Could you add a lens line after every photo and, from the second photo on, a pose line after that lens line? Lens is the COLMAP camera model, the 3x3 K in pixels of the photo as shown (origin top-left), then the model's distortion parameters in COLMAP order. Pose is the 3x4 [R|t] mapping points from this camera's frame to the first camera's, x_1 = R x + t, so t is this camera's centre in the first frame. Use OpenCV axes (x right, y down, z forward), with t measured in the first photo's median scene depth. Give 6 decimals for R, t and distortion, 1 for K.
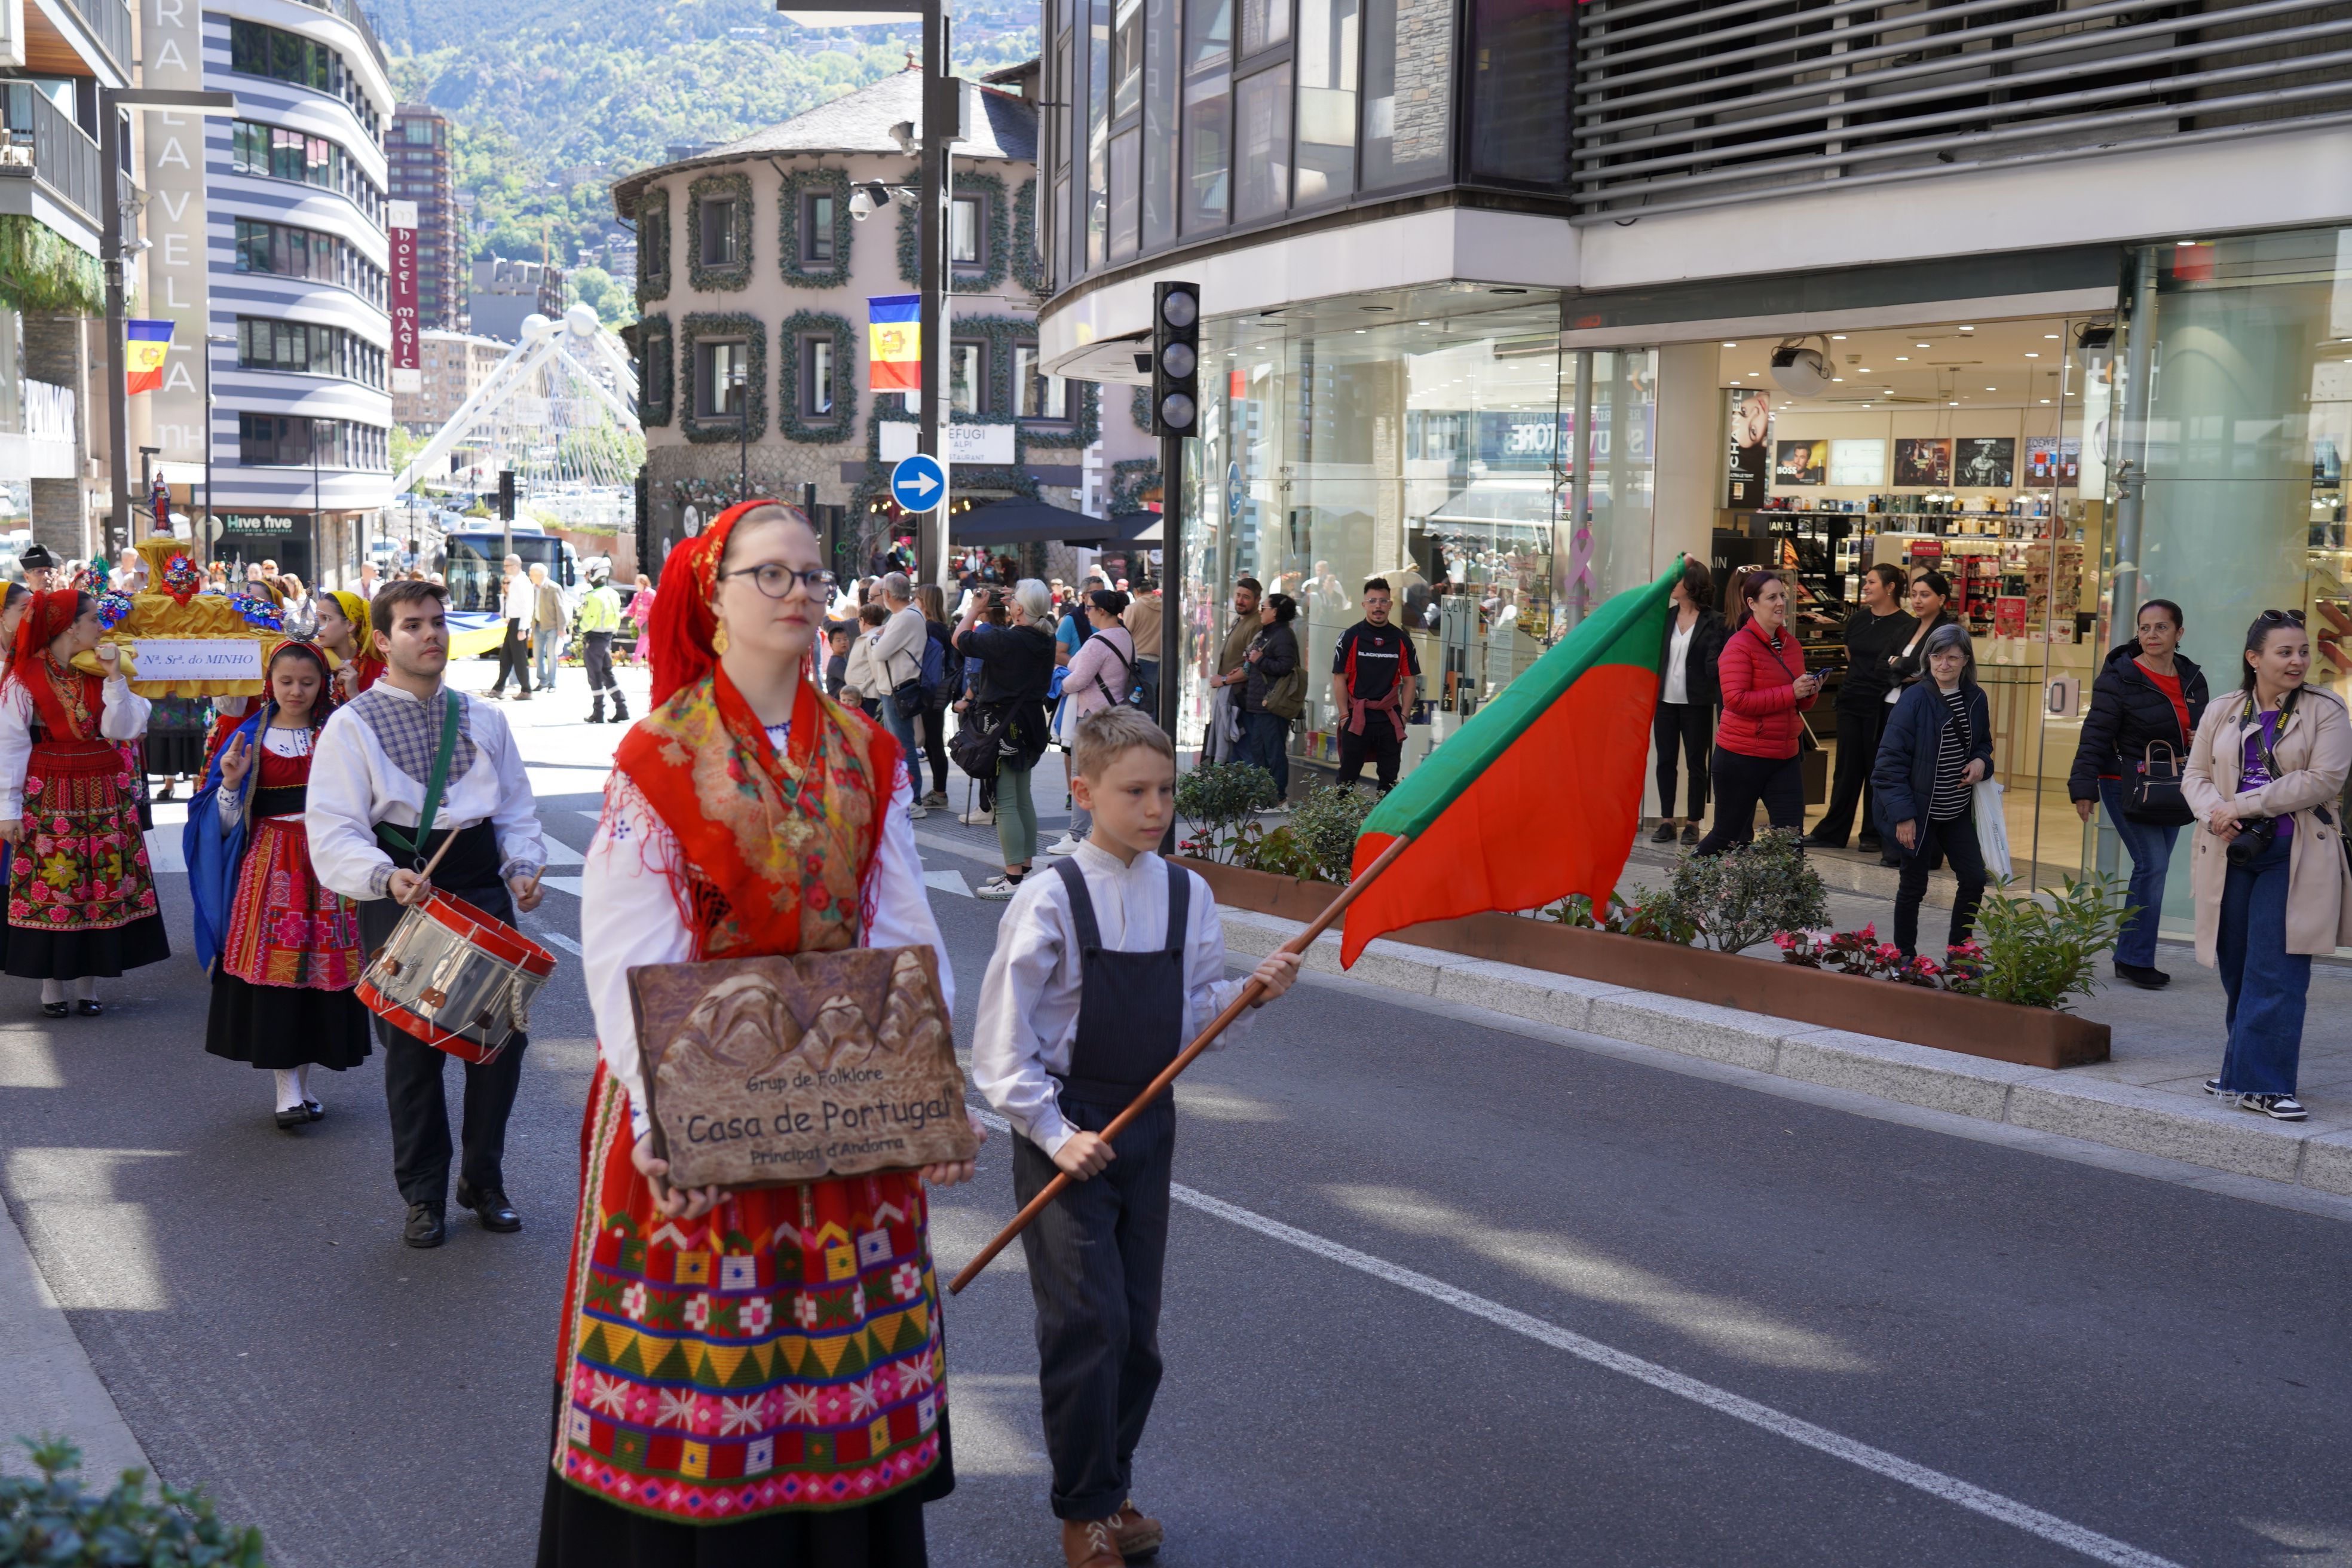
lens RADIAL K [[2532.5, 0, 1178.9], [0, 2532.5, 791.8], [0, 0, 1]] dist [0.049855, 0.000000]
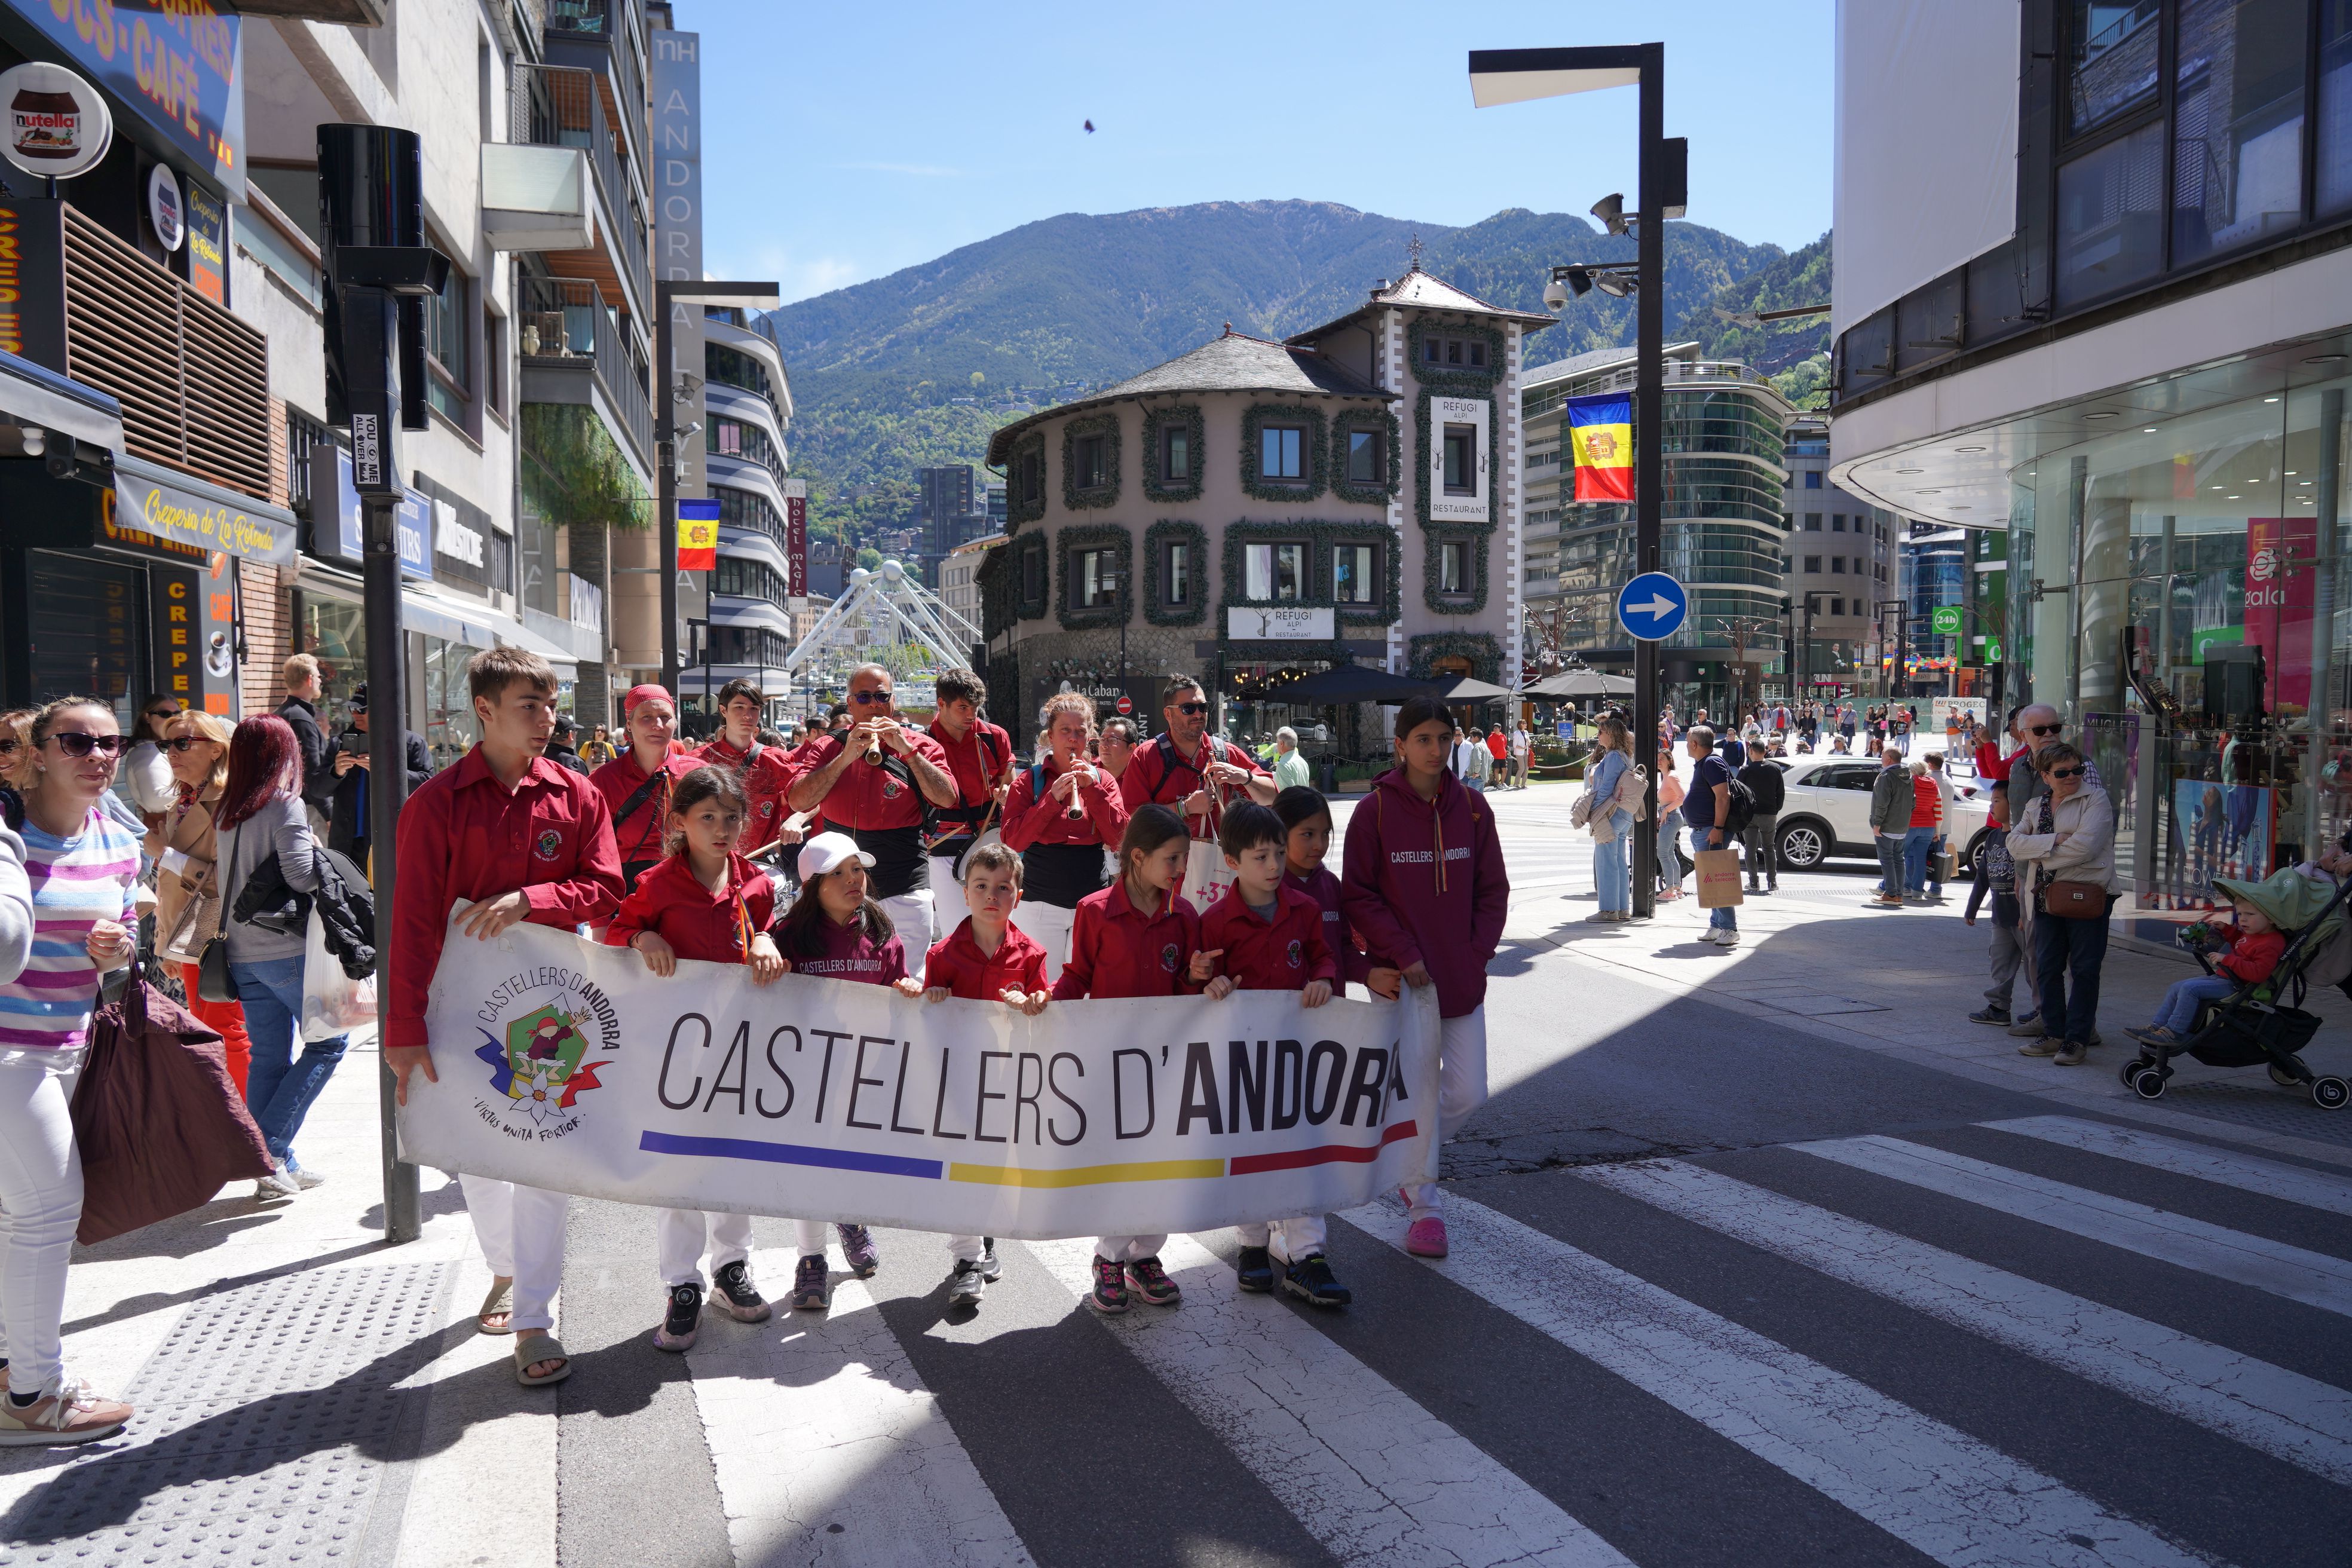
lens RADIAL K [[1633.3, 0, 1177.0], [0, 1633.3, 777.7], [0, 0, 1]] dist [-0.008320, 0.010969]
pose [[0.999082, -0.020843, -0.037439, -0.105176], [0.018562, 0.998010, -0.060270, -0.015250], [0.038621, 0.059519, 0.997480, 0.198672]]
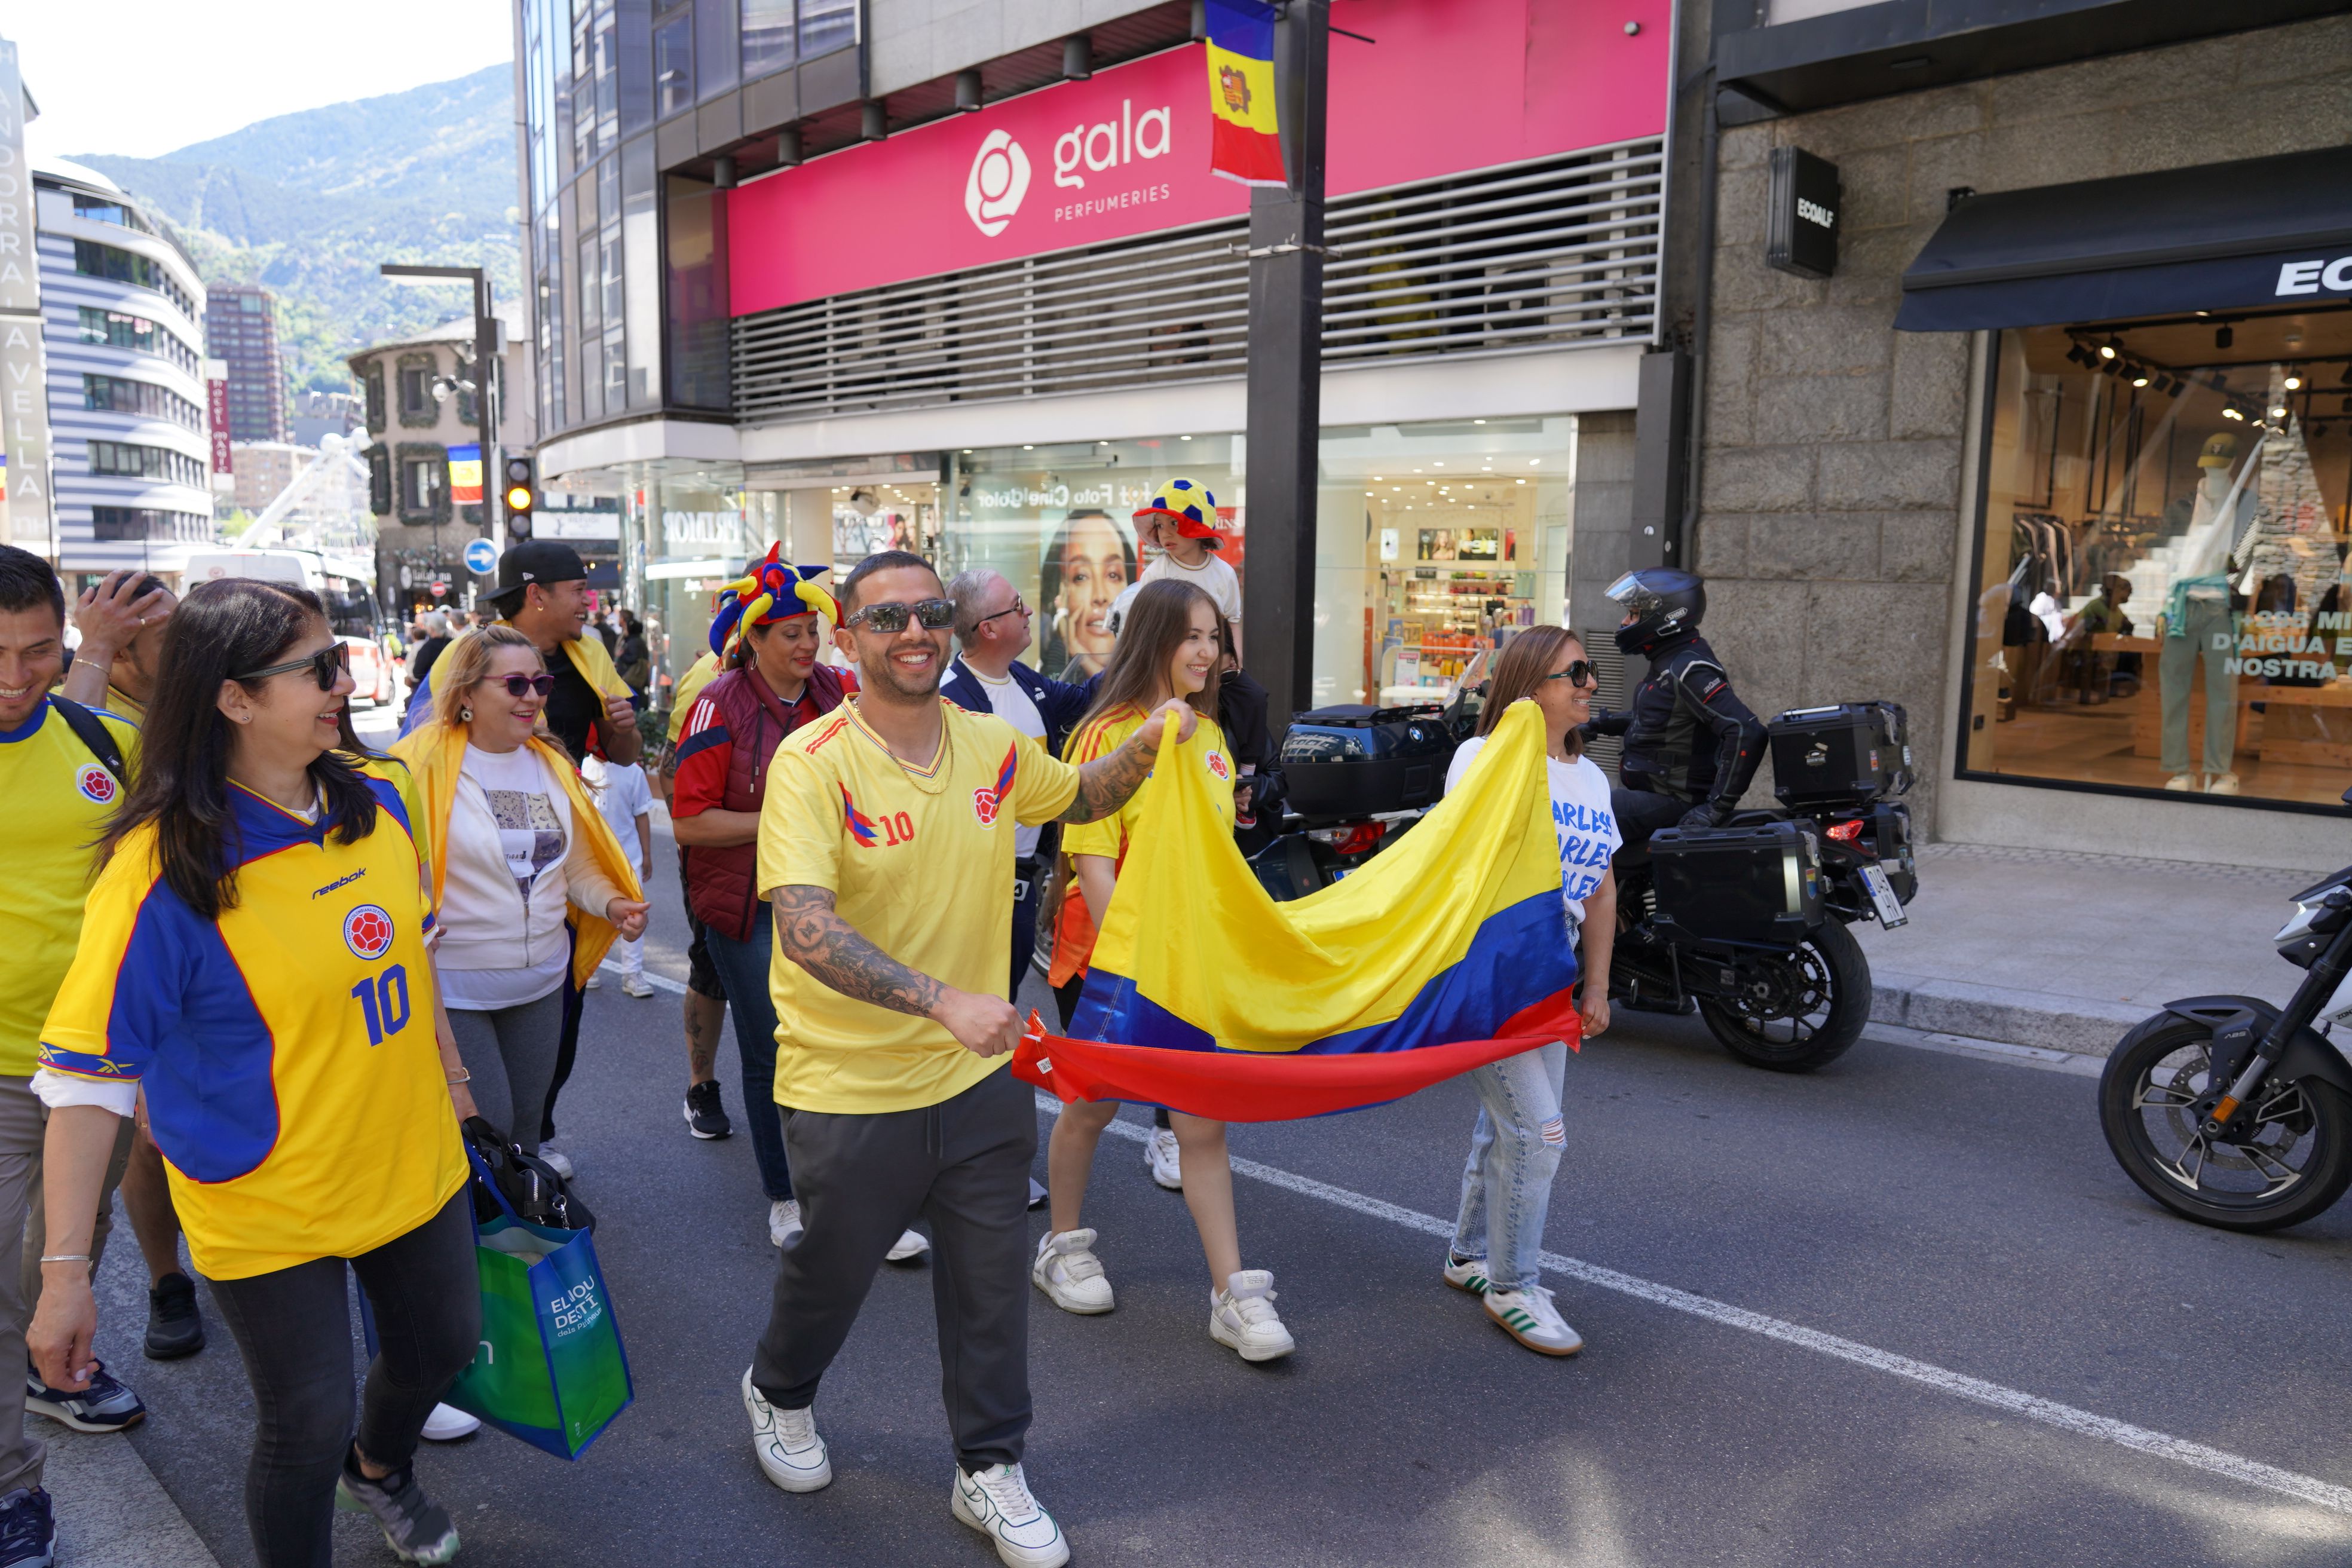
lens RADIAL K [[1633.3, 0, 1168.2], [0, 1633.3, 785.3], [0, 0, 1]] dist [-0.008320, 0.010969]
pose [[0.977536, -0.034352, 0.207949, 0.049787], [0.029085, 0.999175, 0.028333, 0.006084], [-0.208751, -0.021649, 0.977729, -0.072661]]
